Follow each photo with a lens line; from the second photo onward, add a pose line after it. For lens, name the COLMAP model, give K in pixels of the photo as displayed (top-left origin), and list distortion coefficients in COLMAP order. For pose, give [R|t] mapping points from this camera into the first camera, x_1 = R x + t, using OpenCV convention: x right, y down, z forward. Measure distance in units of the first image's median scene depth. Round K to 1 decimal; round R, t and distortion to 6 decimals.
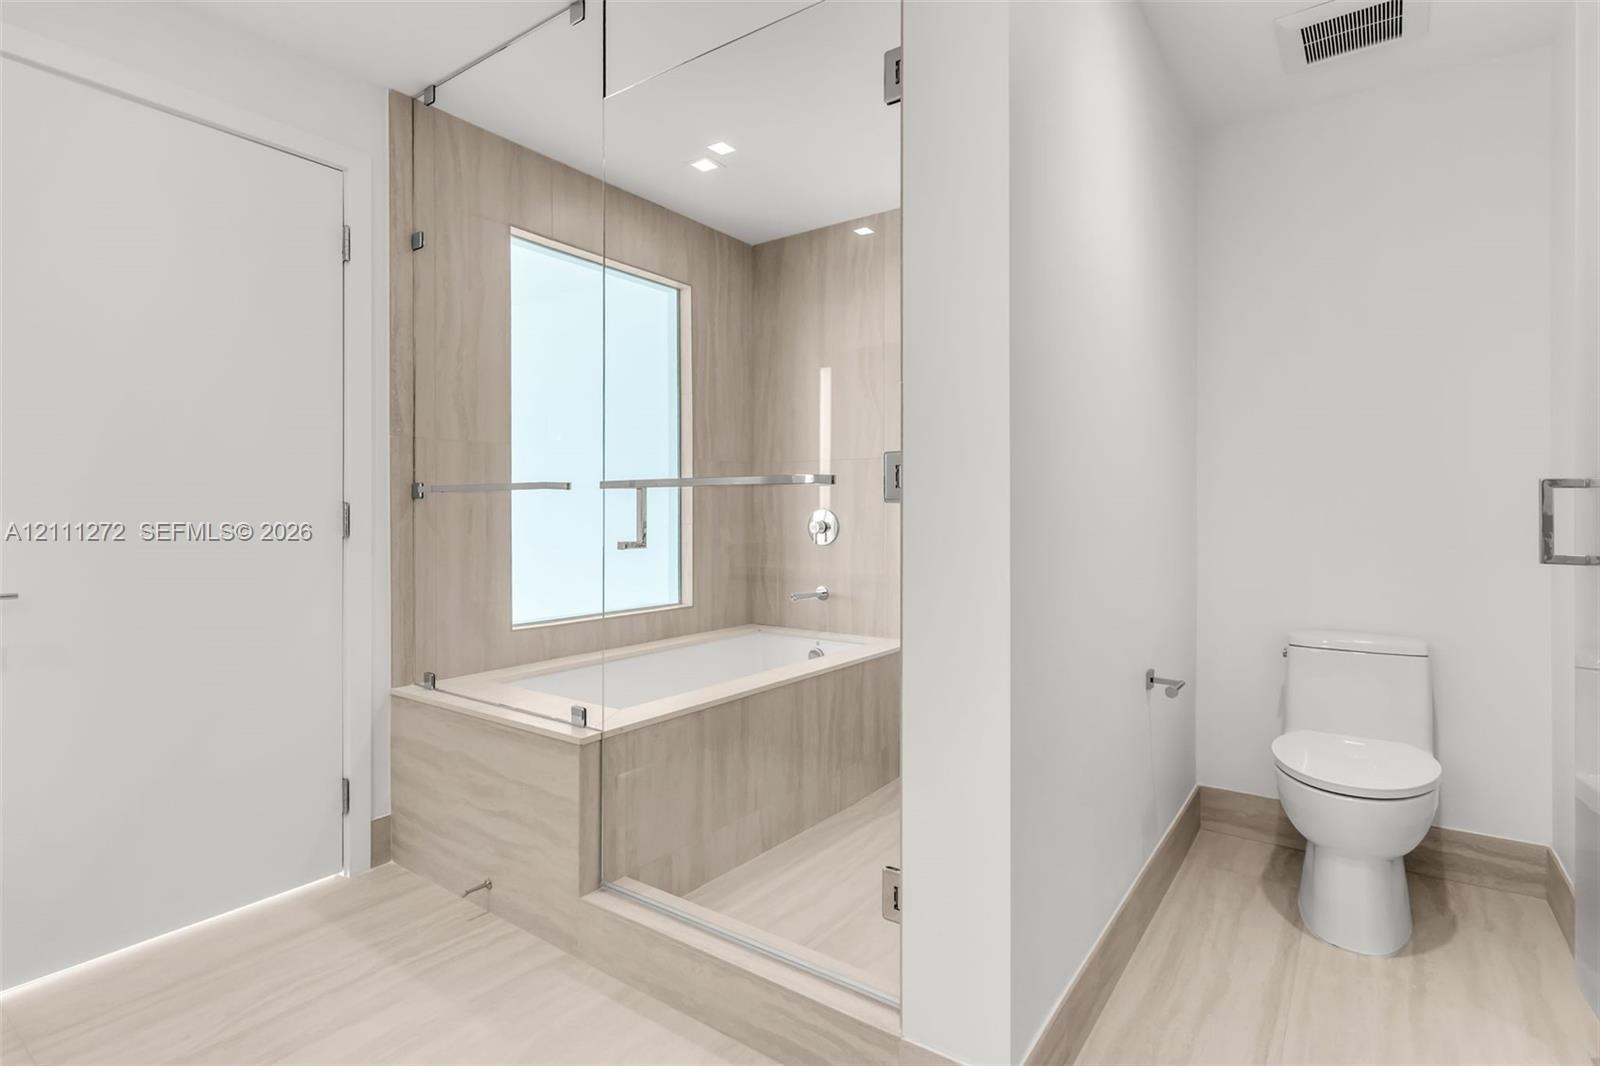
lens RADIAL K [[765.0, 0, 802.0], [0, 765.0, 523.2], [0, 0, 1]] dist [0.000155, -0.000034]
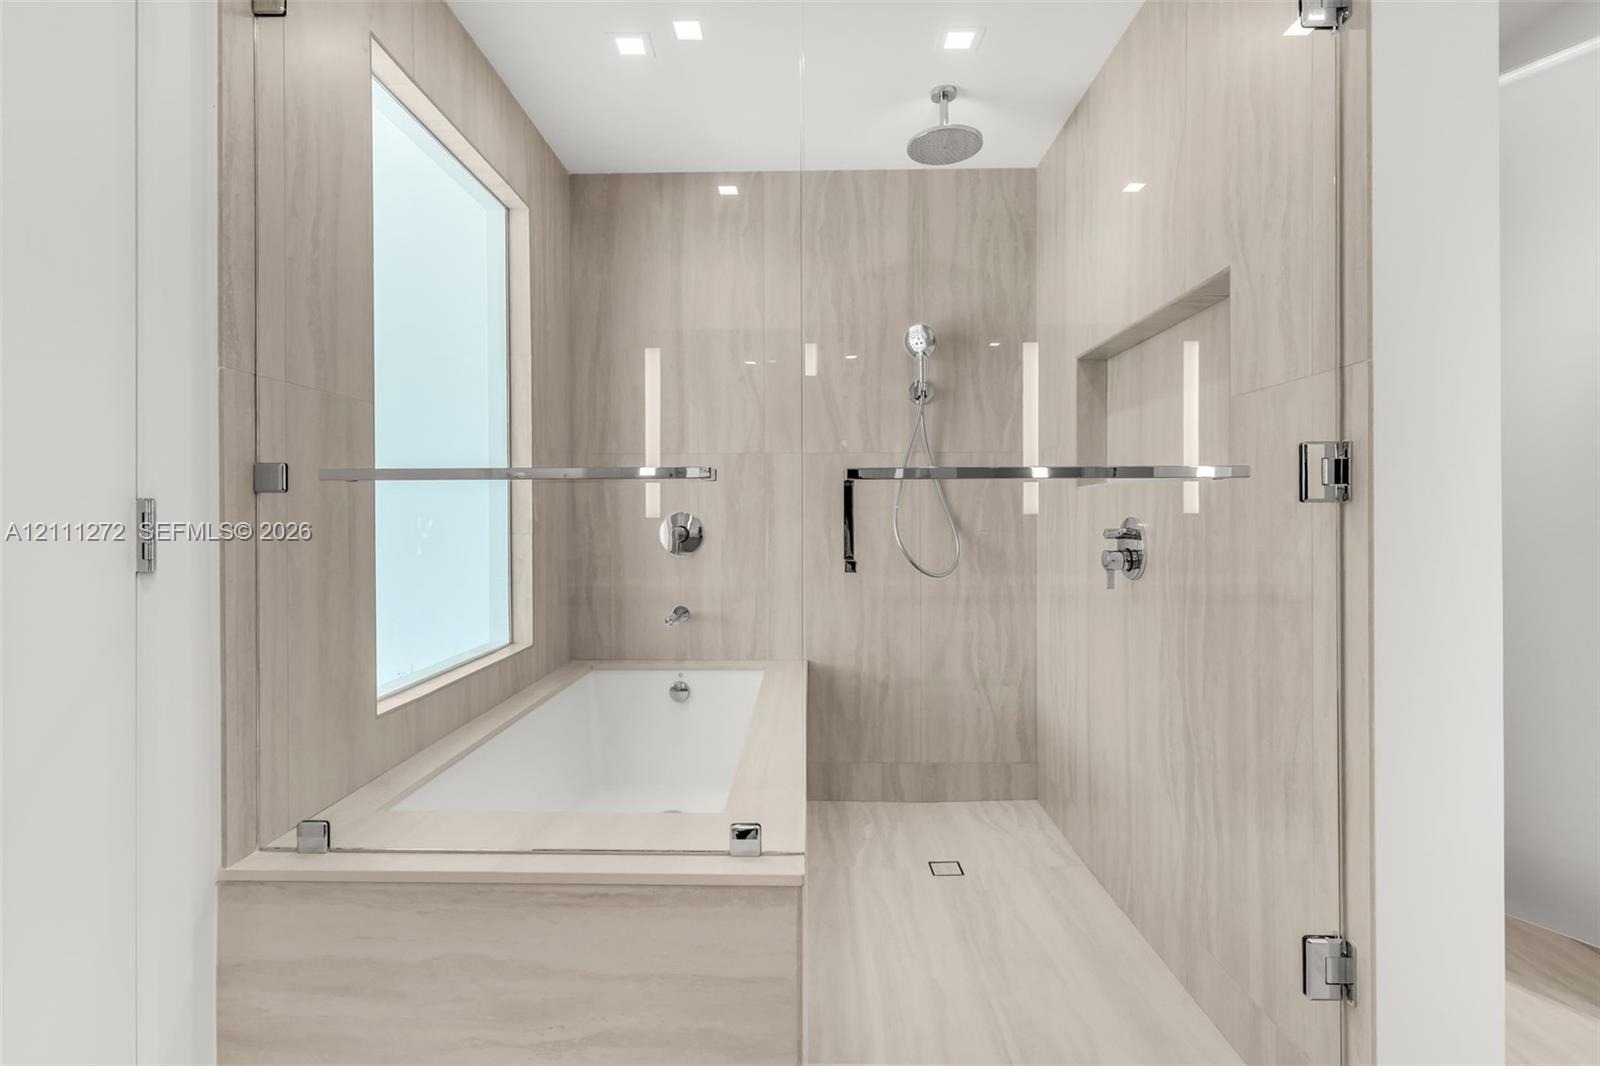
lens RADIAL K [[774.8, 0, 800.7], [0, 774.8, 505.3], [0, 0, 1]] dist [-0.017058, 0.000412]
pose [[0.822011, 0.003822, 0.569459, -0.350006], [0.010224, 0.999717, -0.021467, -0.005829], [-0.569380, 0.023468, 0.821740, 0.249877]]
